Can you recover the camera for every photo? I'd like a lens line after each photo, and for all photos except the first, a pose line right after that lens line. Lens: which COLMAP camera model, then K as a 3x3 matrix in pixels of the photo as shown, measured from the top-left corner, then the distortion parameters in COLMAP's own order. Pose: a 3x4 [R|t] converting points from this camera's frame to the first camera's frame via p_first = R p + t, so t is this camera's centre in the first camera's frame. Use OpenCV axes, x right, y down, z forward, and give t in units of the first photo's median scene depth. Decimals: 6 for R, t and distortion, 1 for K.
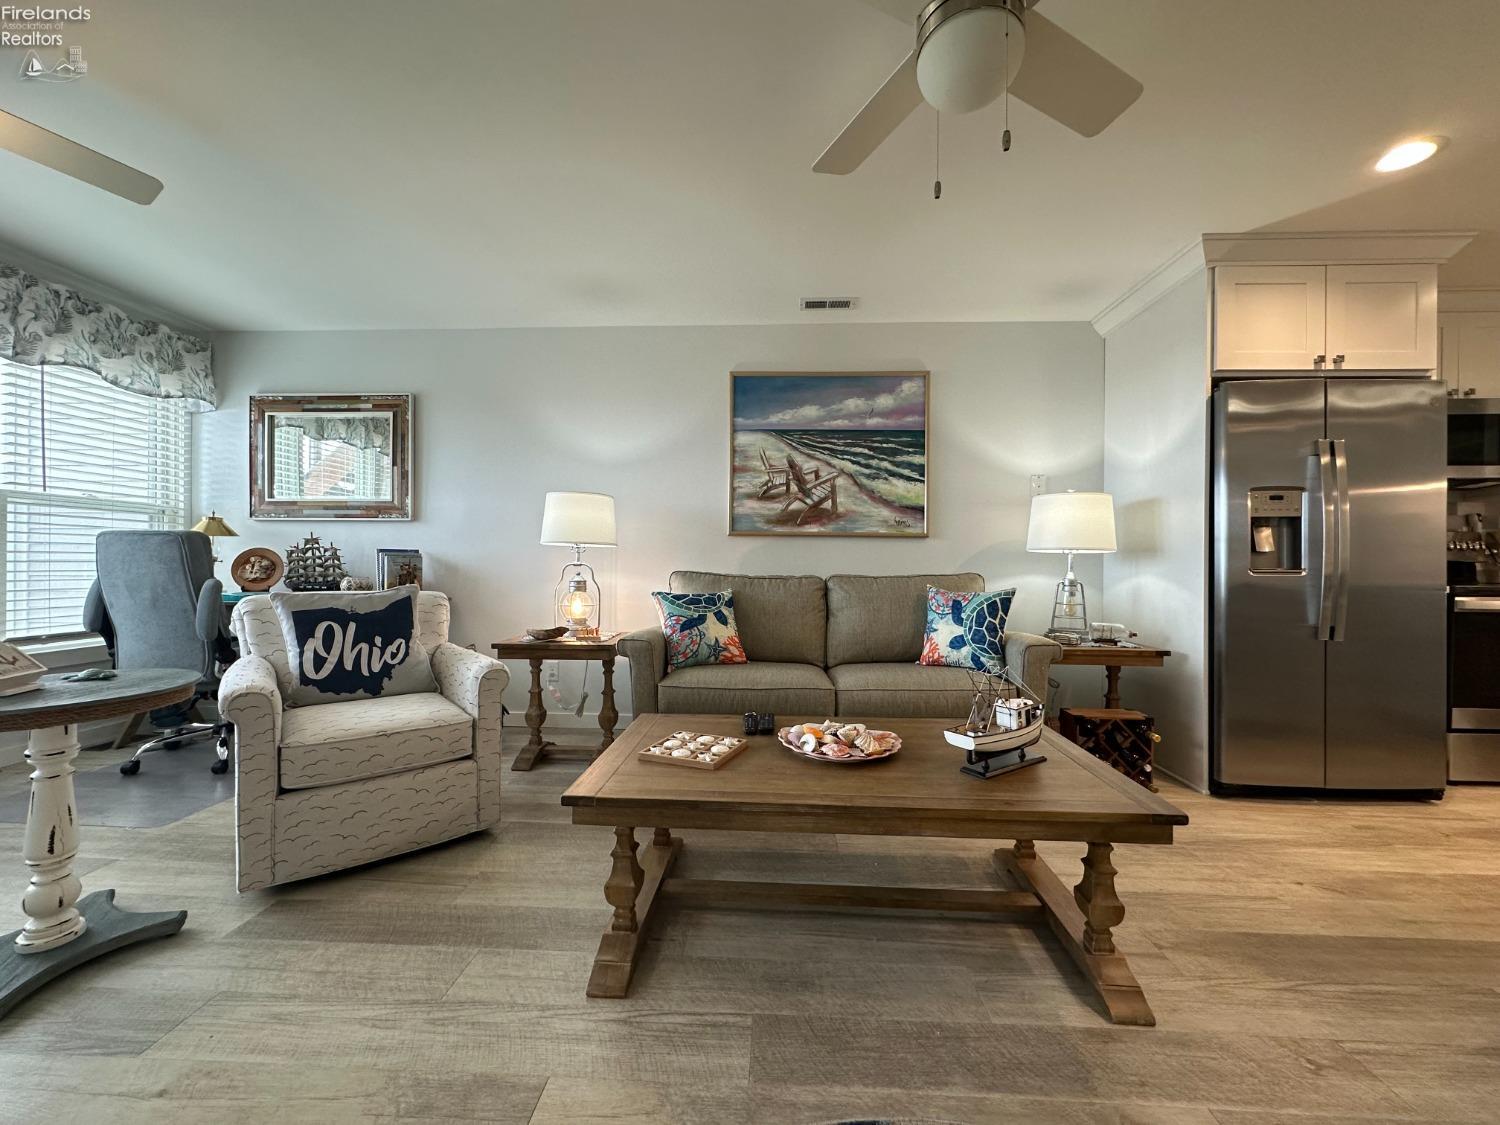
lens RADIAL K [[596.6, 0, 750.0], [0, 596.6, 562.5], [0, 0, 1]] dist [-0.004310, 0.000612]
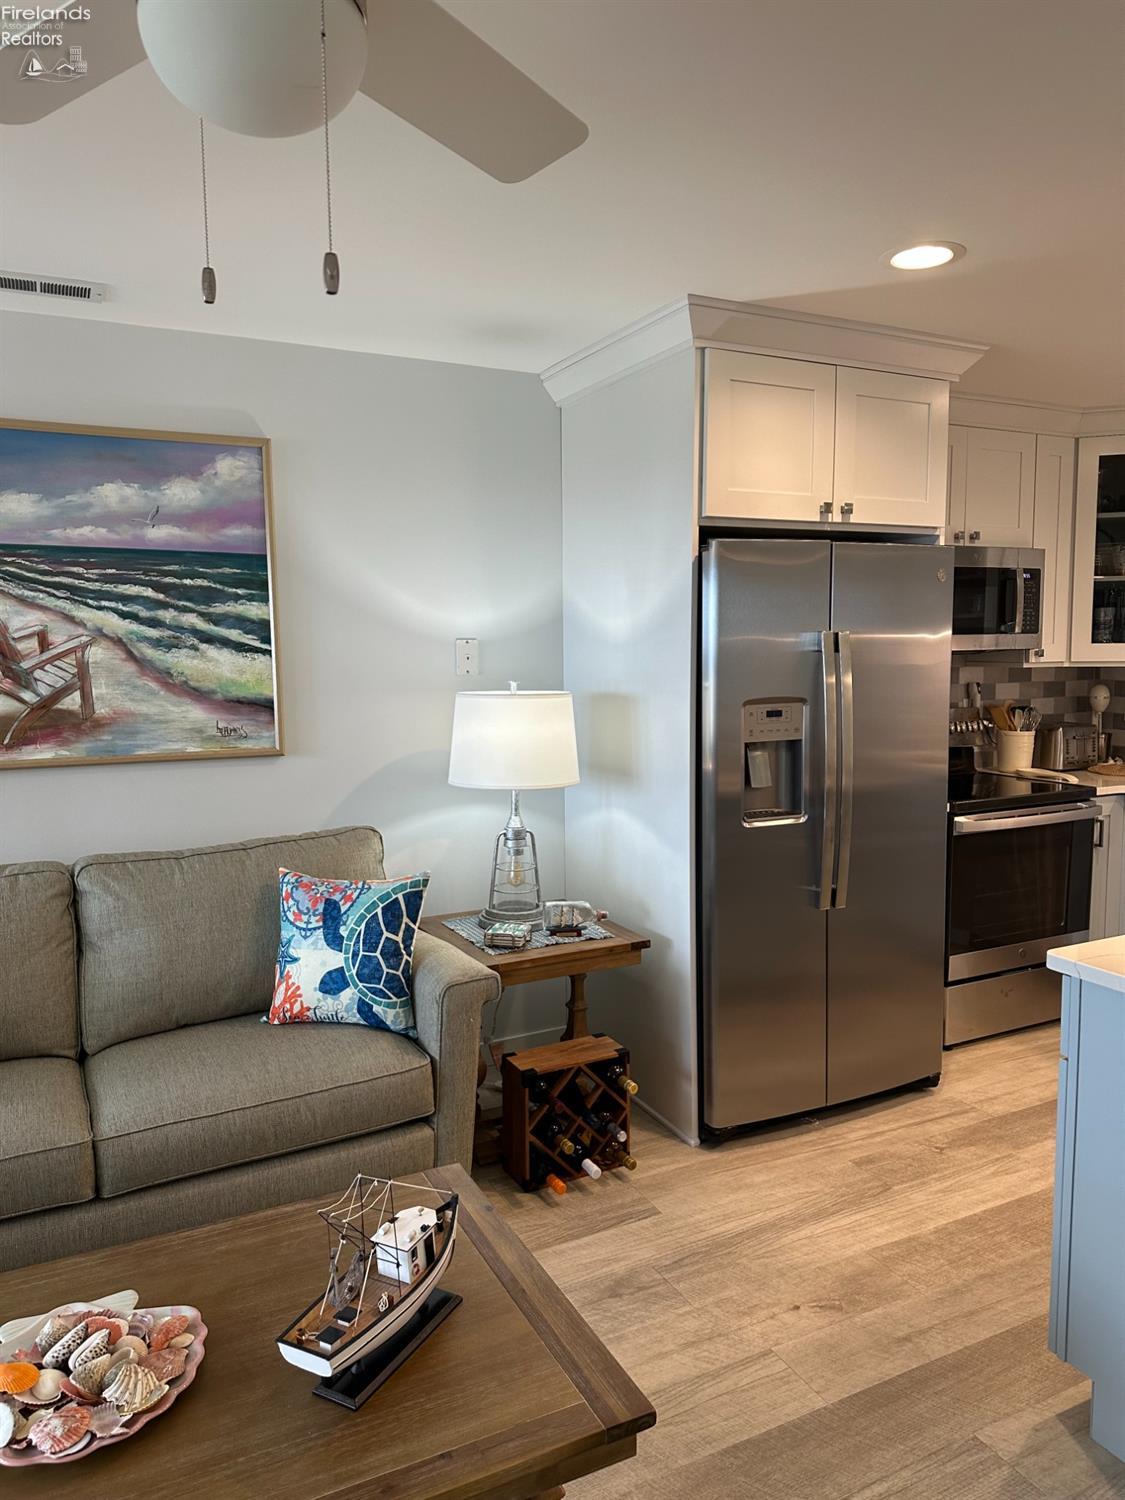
lens RADIAL K [[1044.3, 0, 562.4], [0, 1044.3, 747.3], [0, 0, 1]] dist [0.093871, -0.140347]
pose [[0.869524, -0.067342, 0.489279, 0.053264], [0.015918, 0.993967, 0.108516, -0.149202], [-0.493635, -0.086569, 0.865350, 0.048562]]
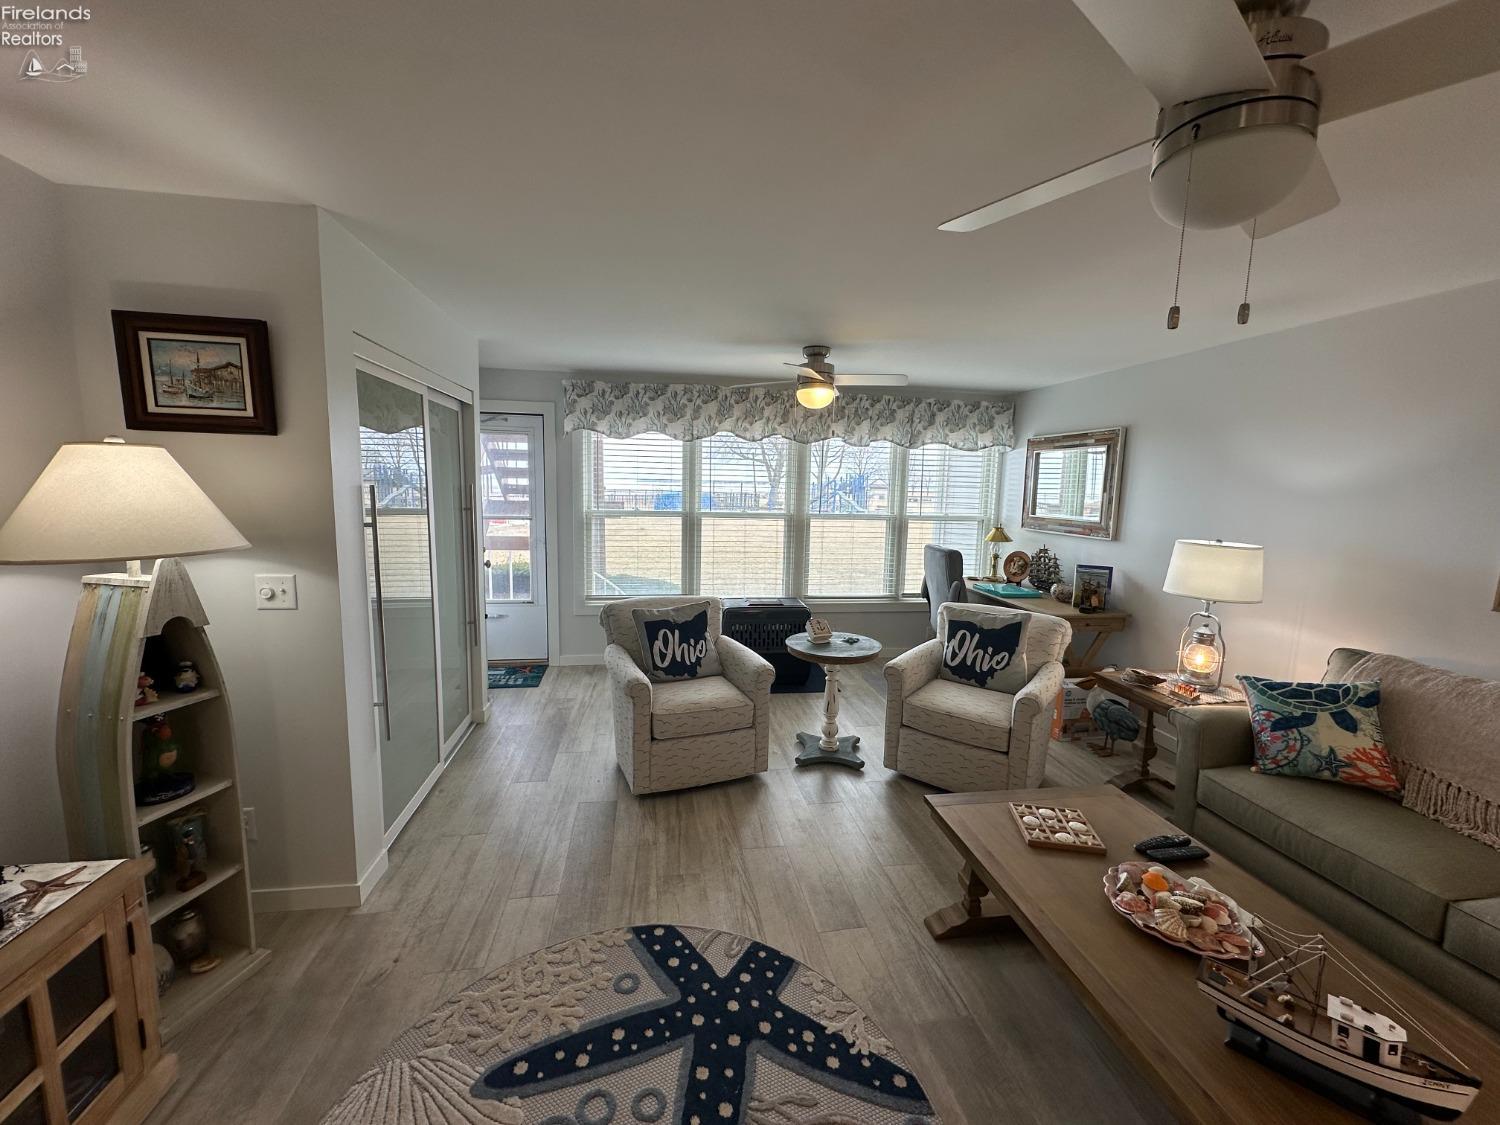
lens RADIAL K [[597.0, 0, 750.0], [0, 597.0, 562.5], [0, 0, 1]] dist [-0.004668, 0.000978]
pose [[0.211435, 0.125157, -0.969346, 0.414015], [-0.020476, 0.992117, 0.123631, -0.162418], [0.977178, -0.006292, 0.212331, 0.083531]]
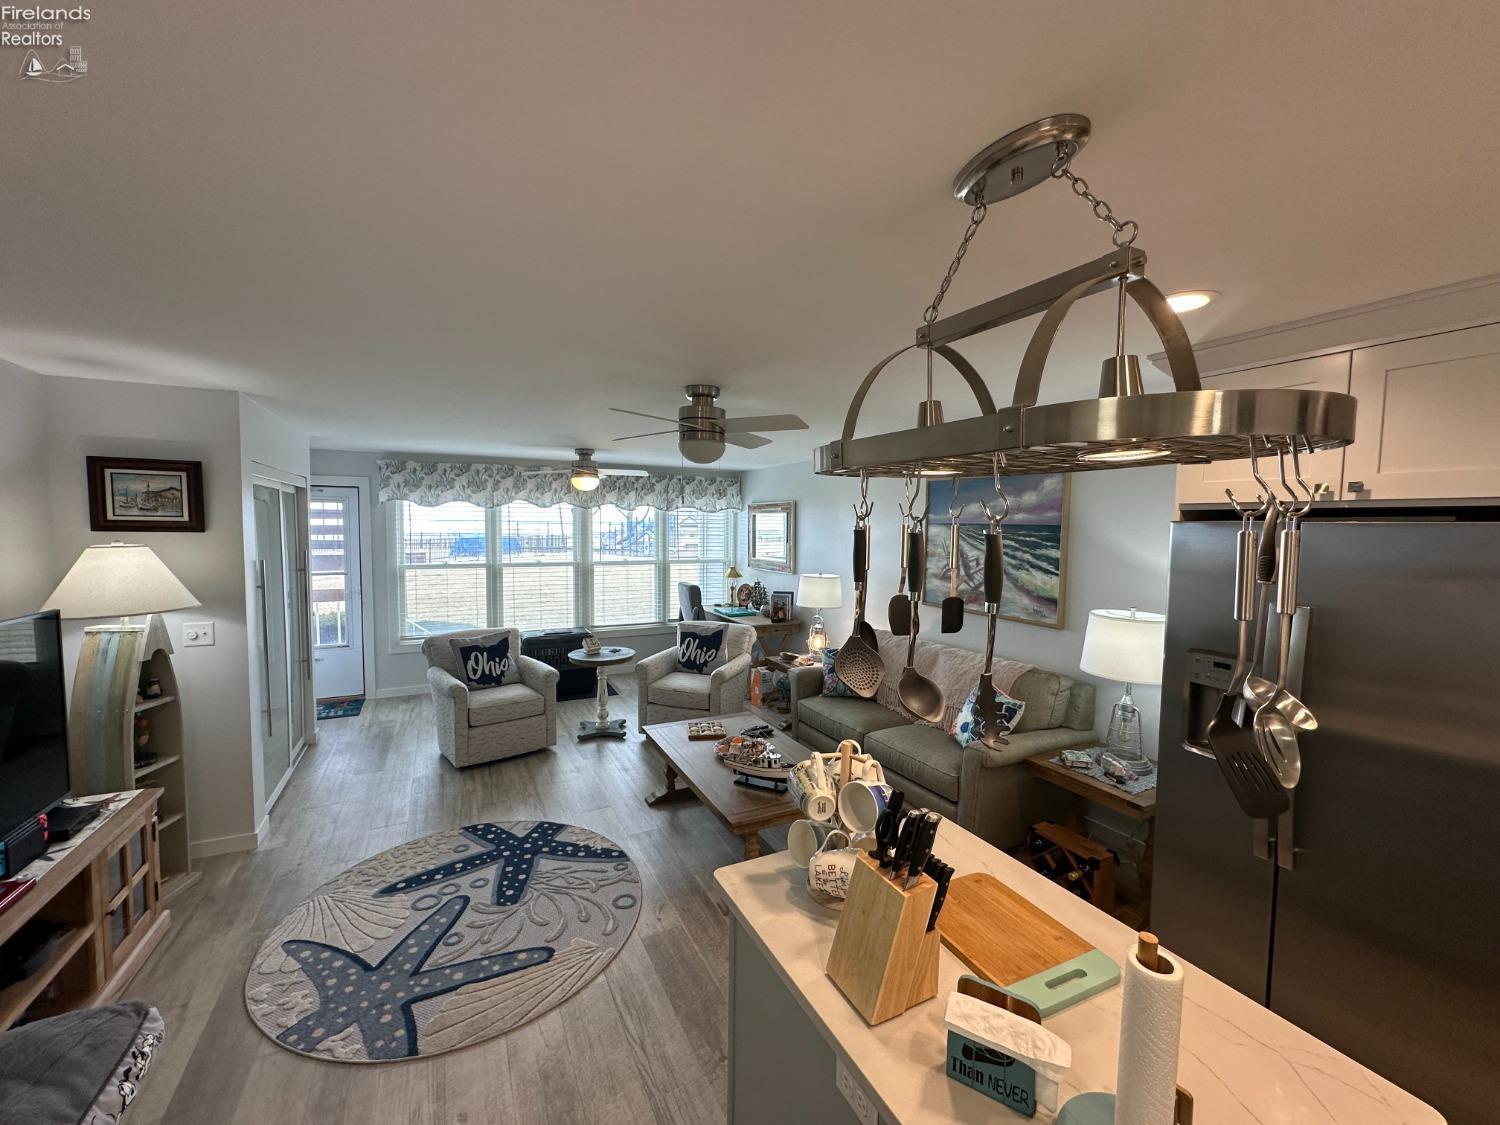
lens RADIAL K [[597.0, 0, 750.0], [0, 597.0, 562.5], [0, 0, 1]] dist [-0.004668, 0.000978]
pose [[0.499126, 0.052264, -0.864952, 0.915489], [-0.005985, 0.998364, 0.056872, -0.212948], [0.866509, -0.023210, 0.498622, 0.023803]]
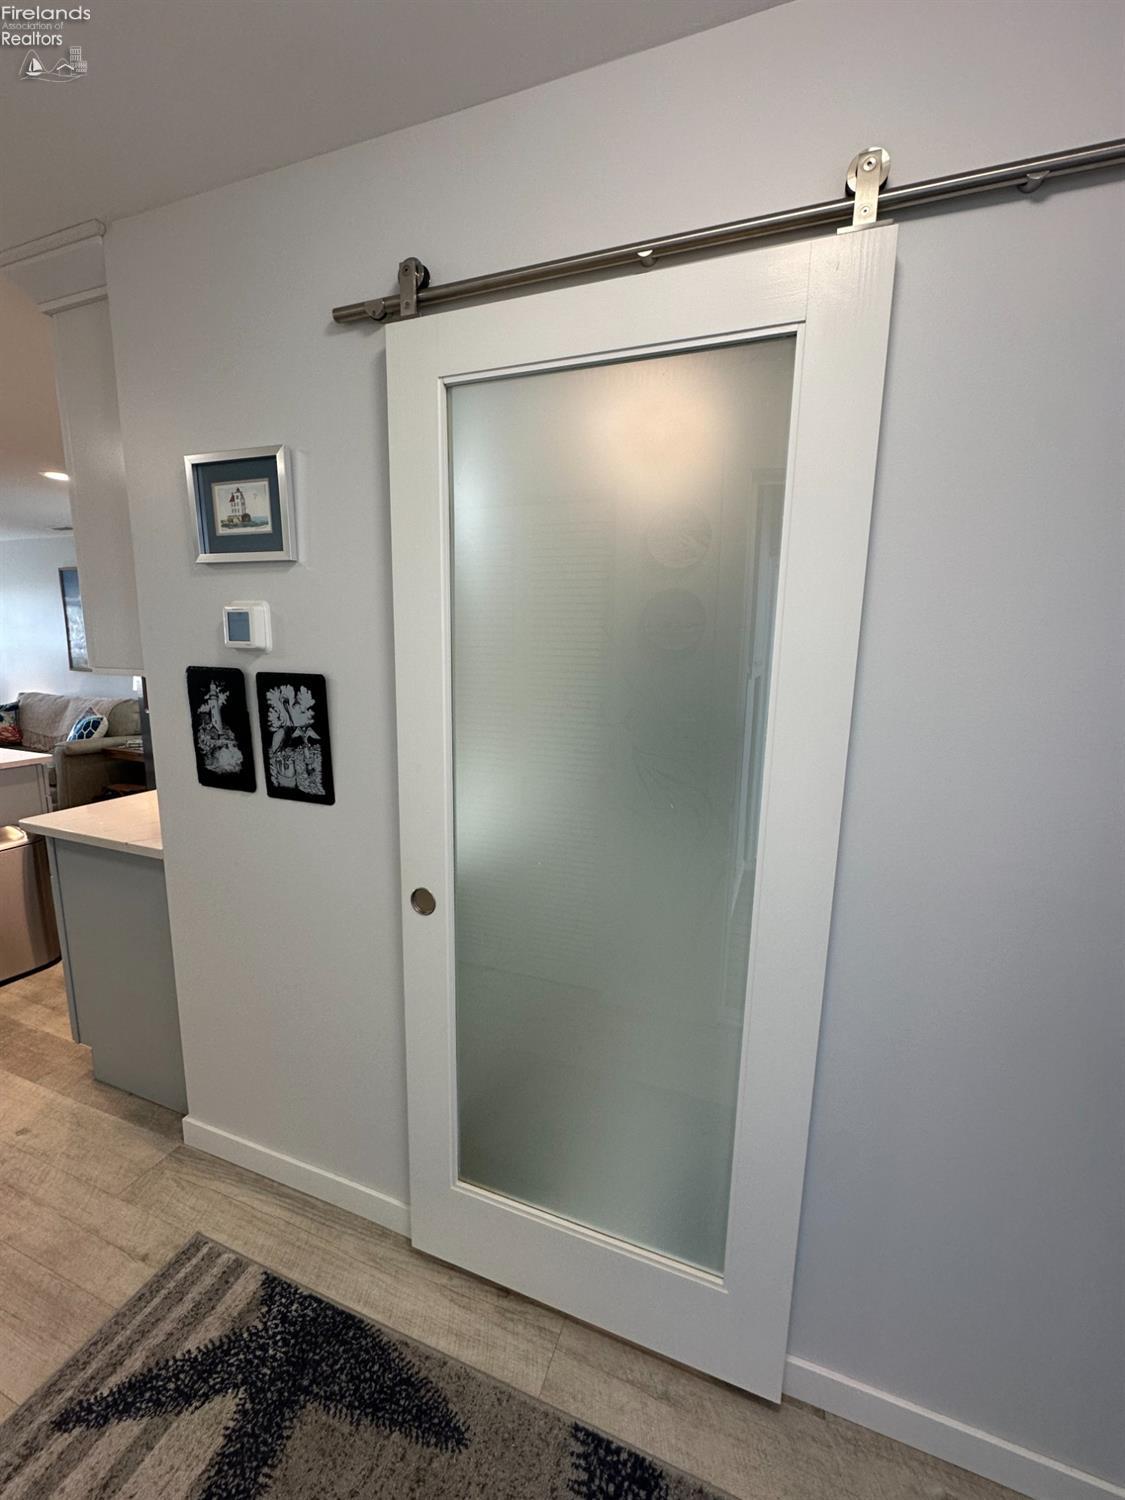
lens RADIAL K [[596.6, 0, 555.4], [0, 596.6, 748.3], [0, 0, 1]] dist [-0.004310, 0.000612]
pose [[0.951069, 0.061937, -0.302706, 1.790672], [-0.010104, 0.985413, 0.169880, -0.127908], [0.308812, -0.158510, 0.937822, -0.175713]]
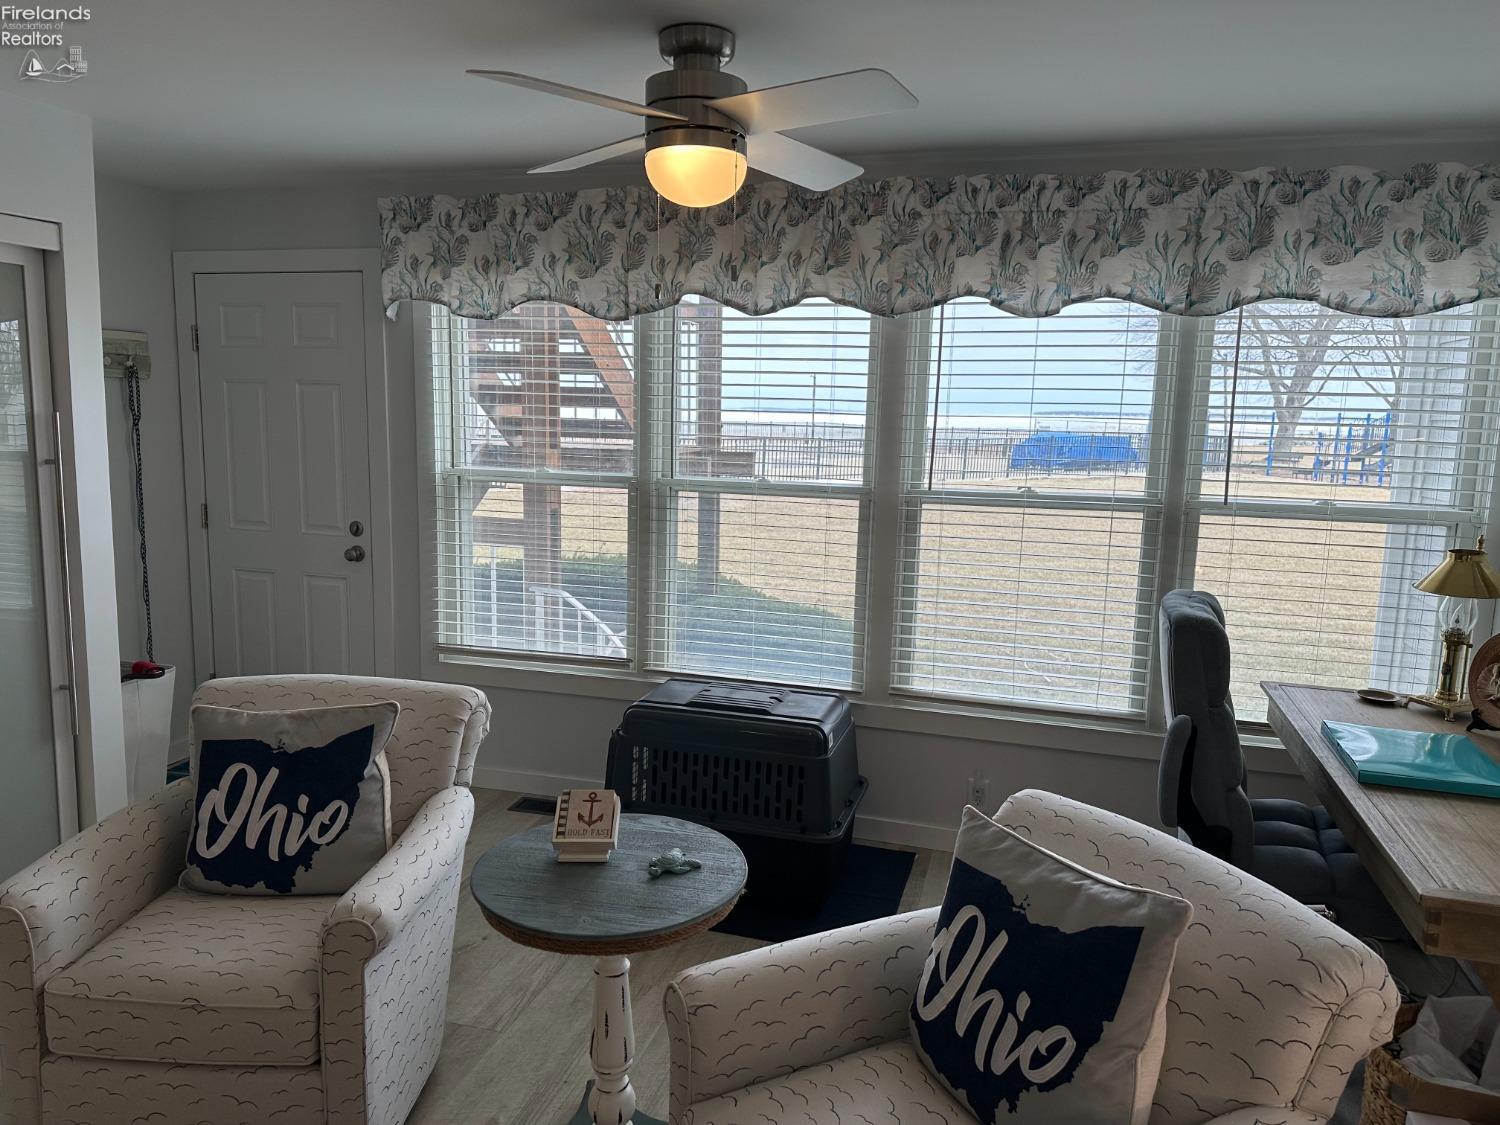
lens RADIAL K [[1044.3, 0, 753.3], [0, 1044.3, 569.3], [0, 0, 1]] dist [0.071290, -0.086304]
pose [[-0.228212, 0.136134, -0.964047, 0.047161], [-0.024693, 0.989049, 0.145509, -0.173037], [0.973298, 0.057012, -0.222351, 0.637173]]
